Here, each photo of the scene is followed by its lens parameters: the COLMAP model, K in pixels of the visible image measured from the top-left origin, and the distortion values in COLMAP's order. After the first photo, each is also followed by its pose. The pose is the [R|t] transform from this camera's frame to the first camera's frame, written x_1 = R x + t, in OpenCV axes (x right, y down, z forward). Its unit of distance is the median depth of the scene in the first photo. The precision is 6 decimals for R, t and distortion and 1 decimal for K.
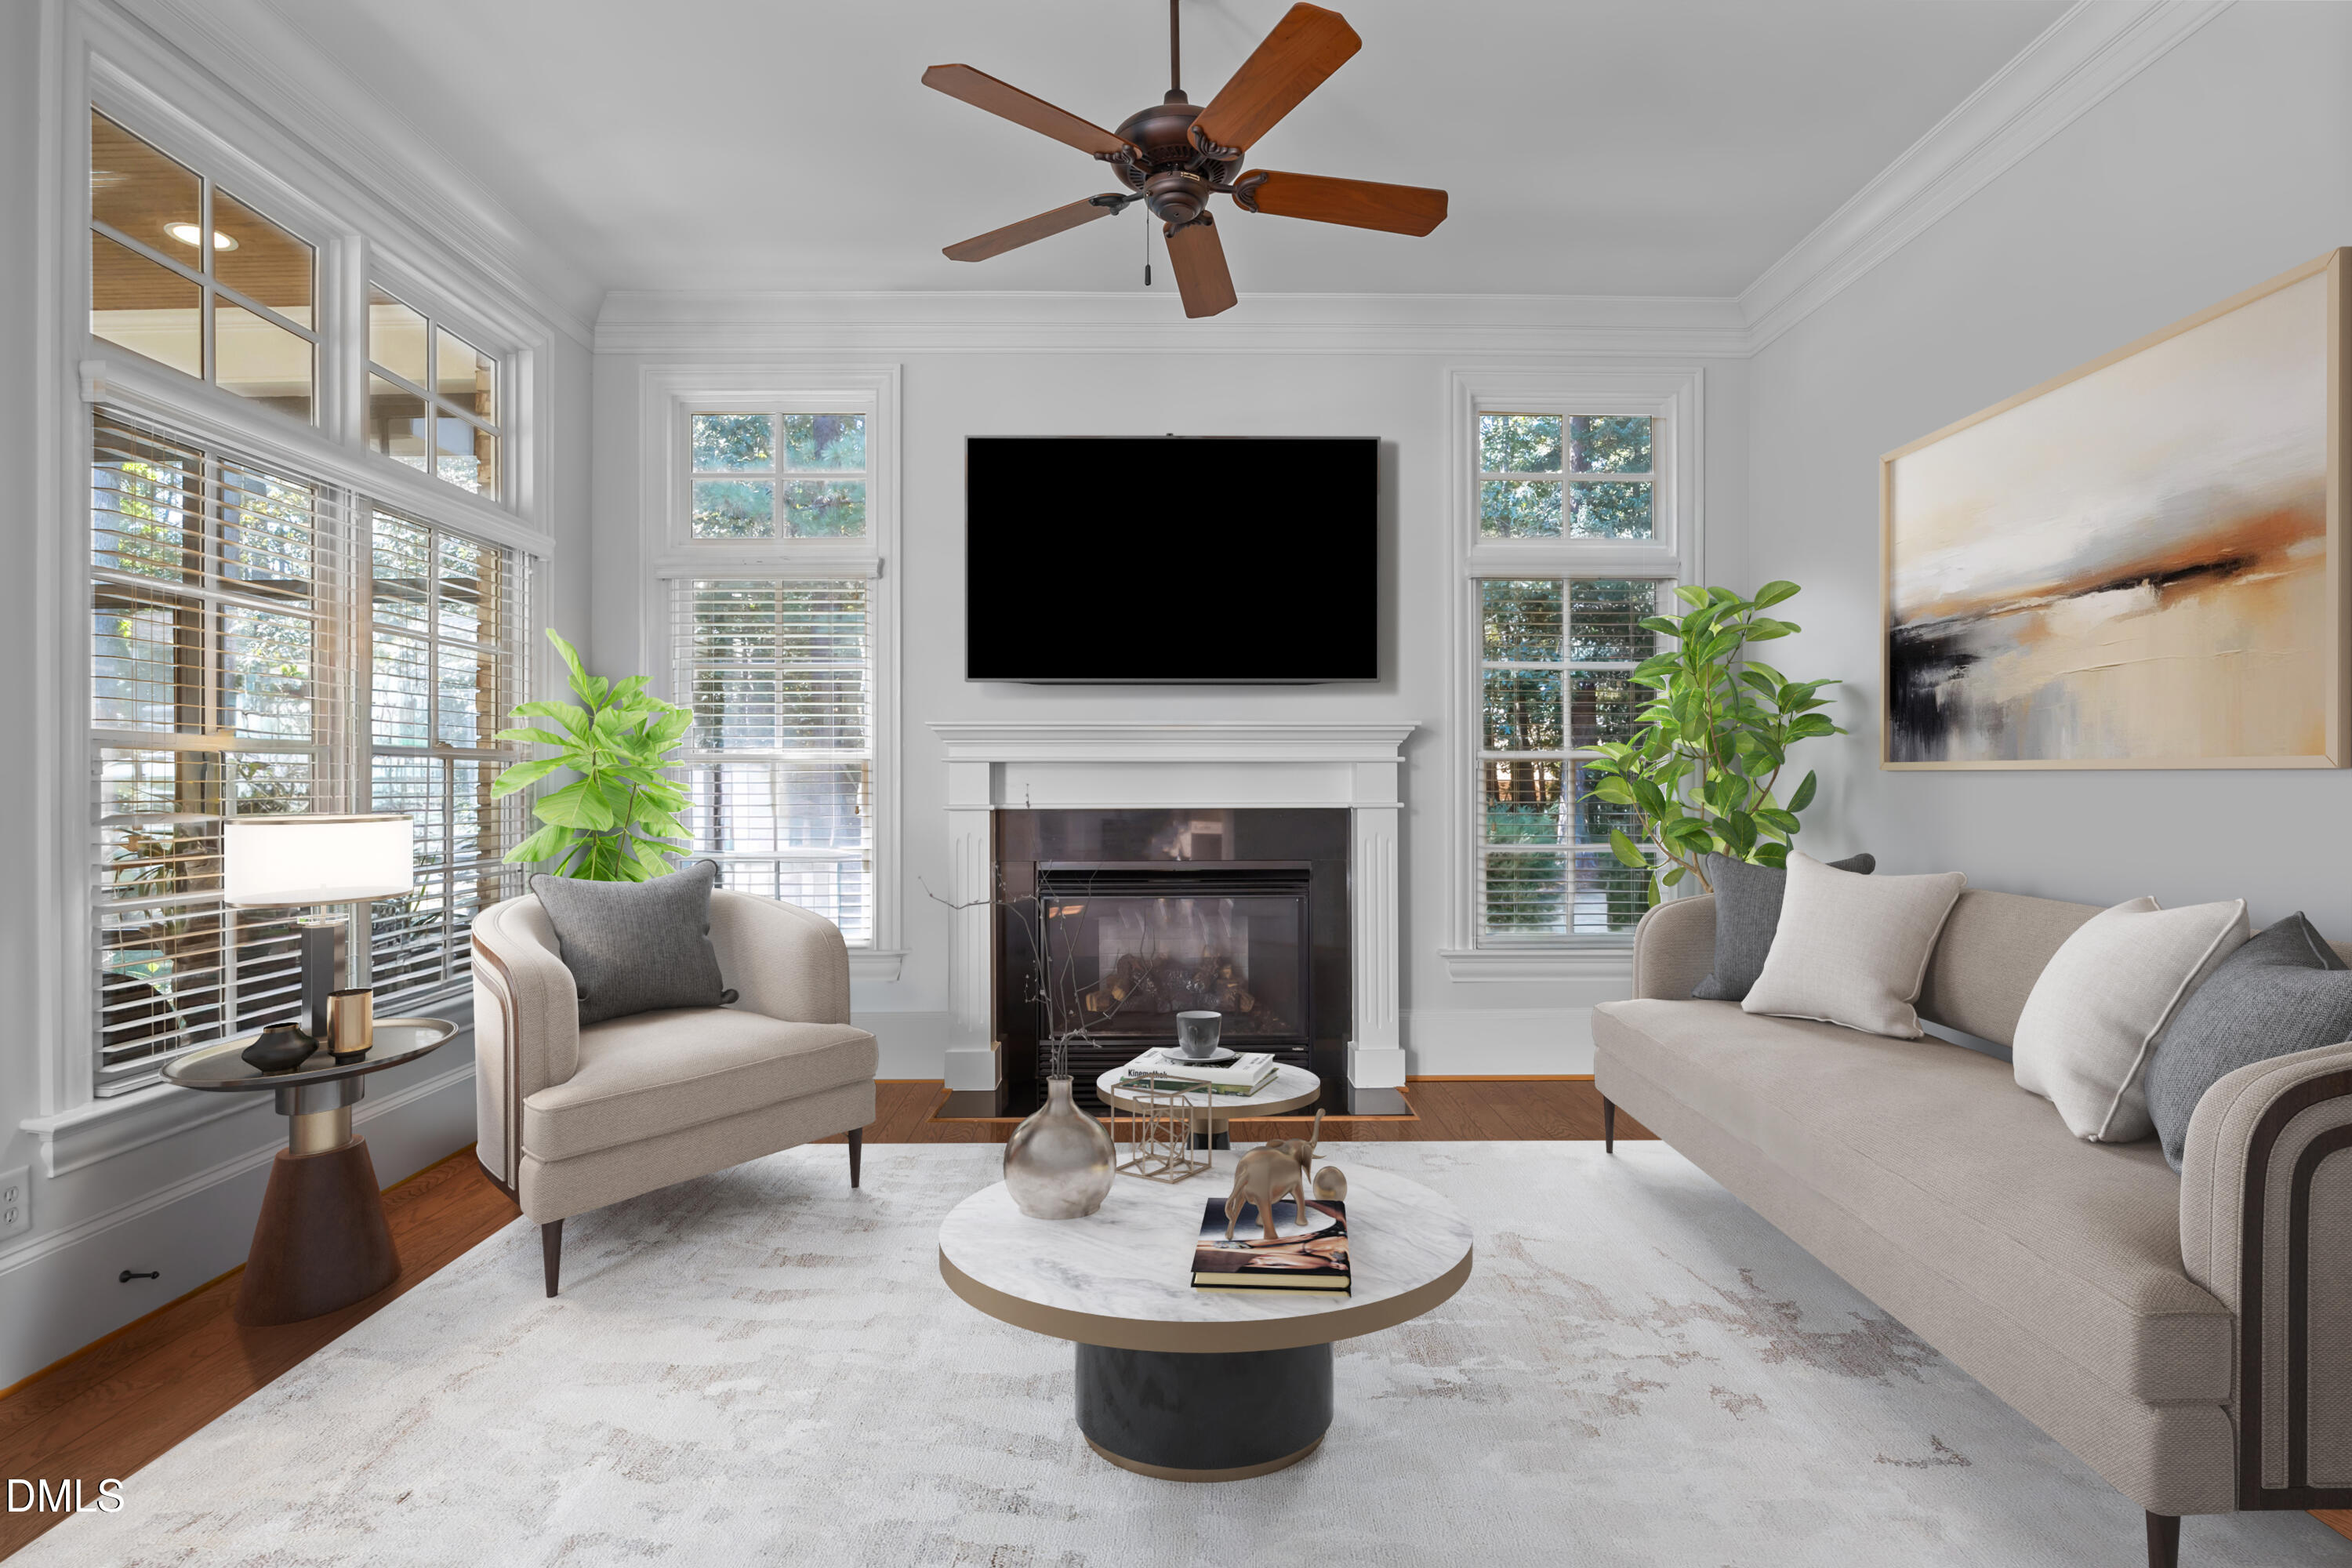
lens RADIAL K [[1083.7, 0, 1176.0], [0, 1083.7, 784.0], [0, 0, 1]] dist [-0.002201, -0.000361]
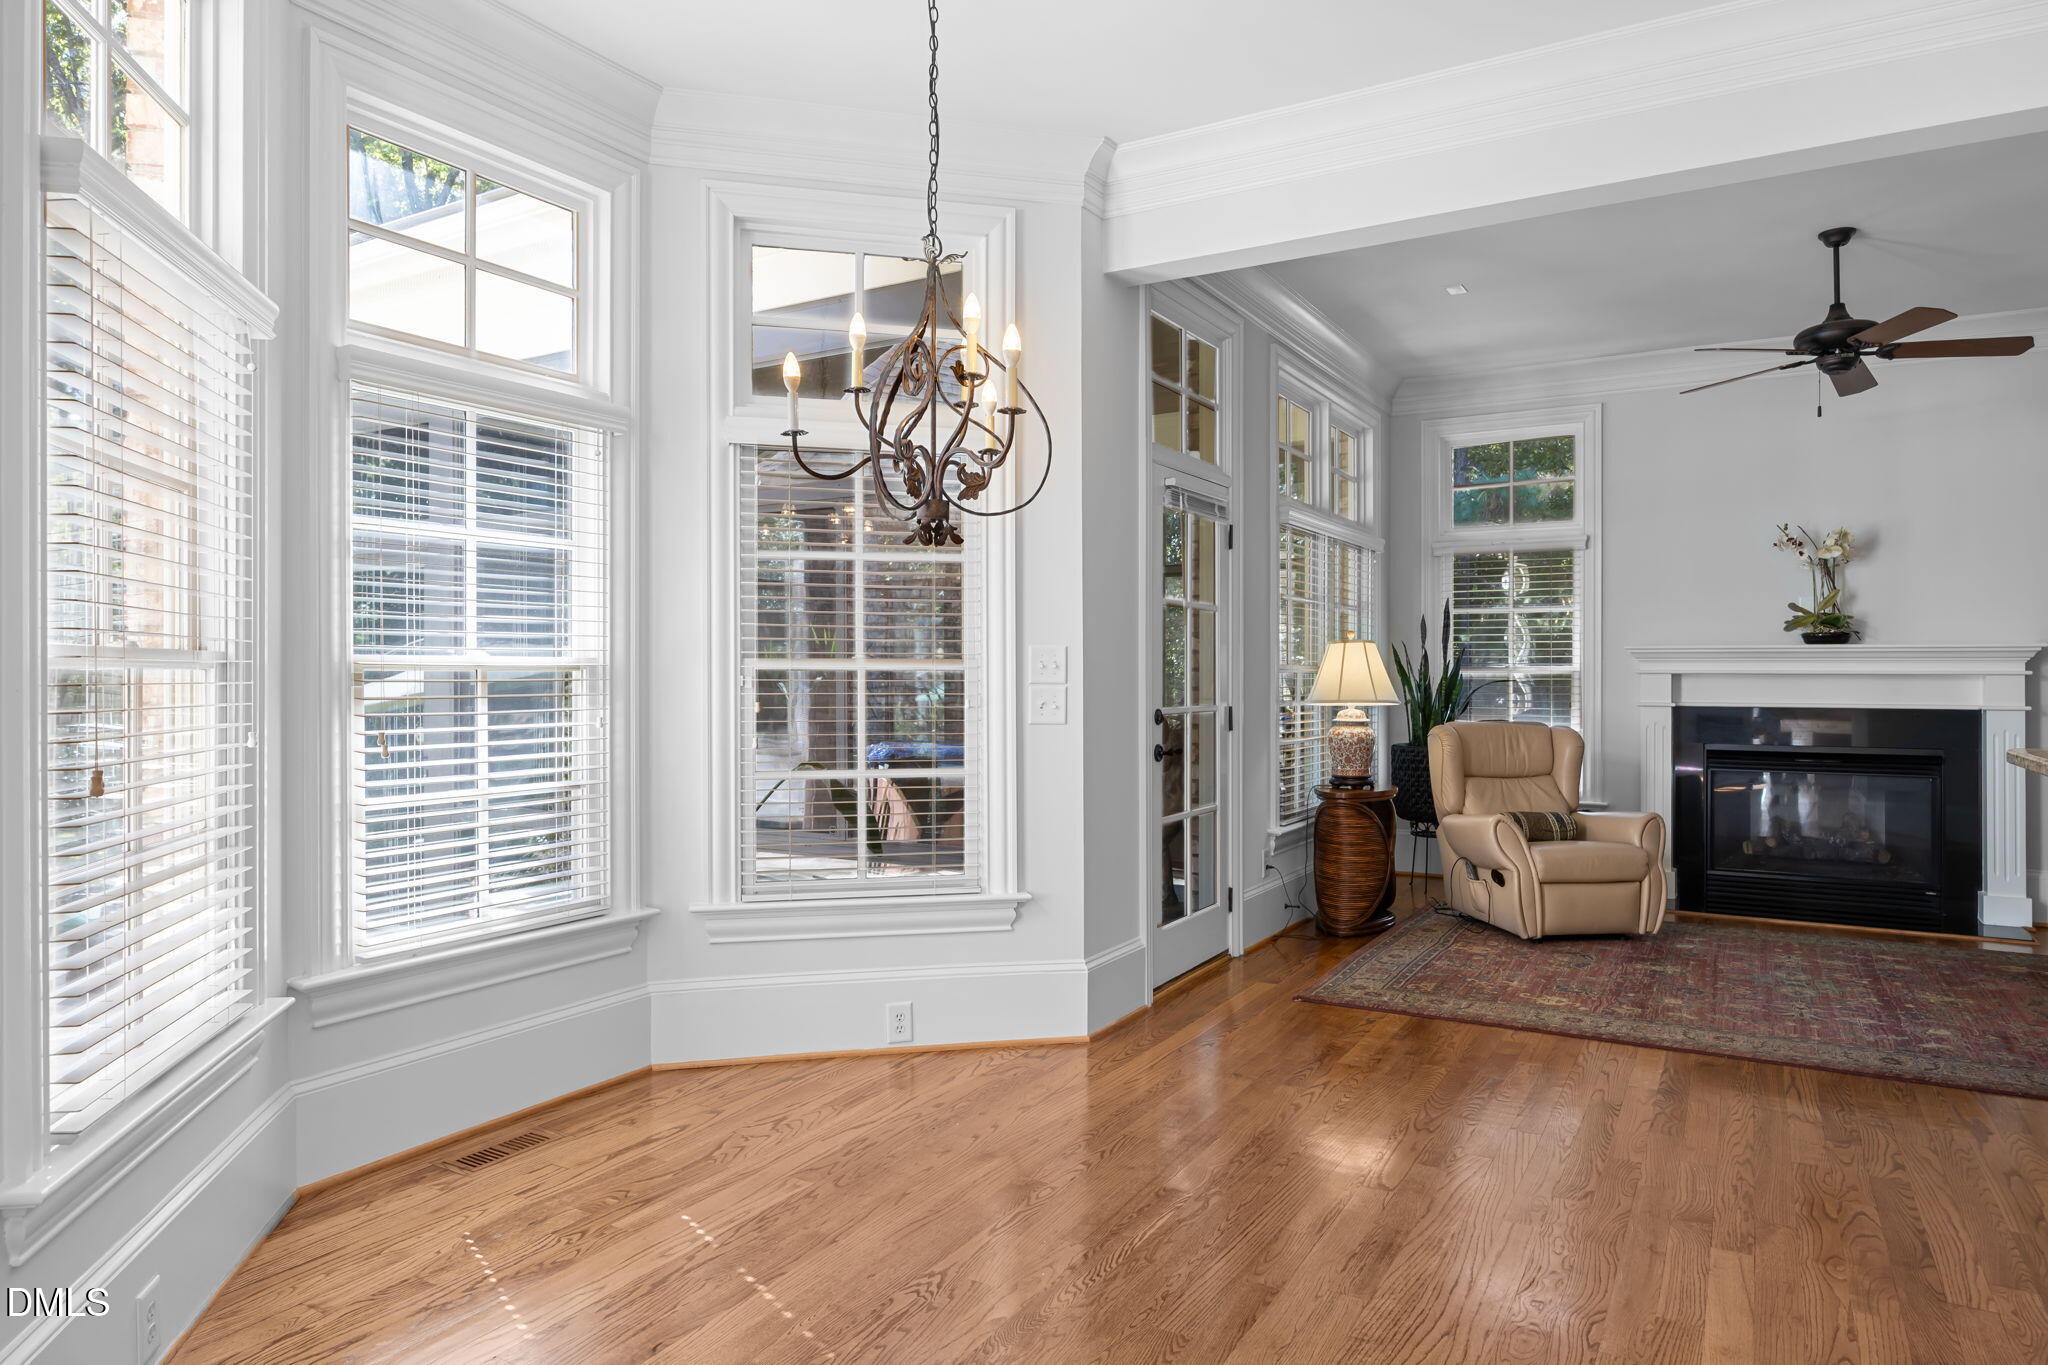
lens RADIAL K [[1267.4, 0, 1027.4], [0, 1267.4, 660.6], [0, 0, 1]] dist [0.000985, 0.002626]
pose [[0.866156, -0.000413, -0.499774, -0.068299], [-0.004304, 0.999956, -0.008286, -0.019745], [0.499756, 0.009328, 0.866116, -0.897538]]
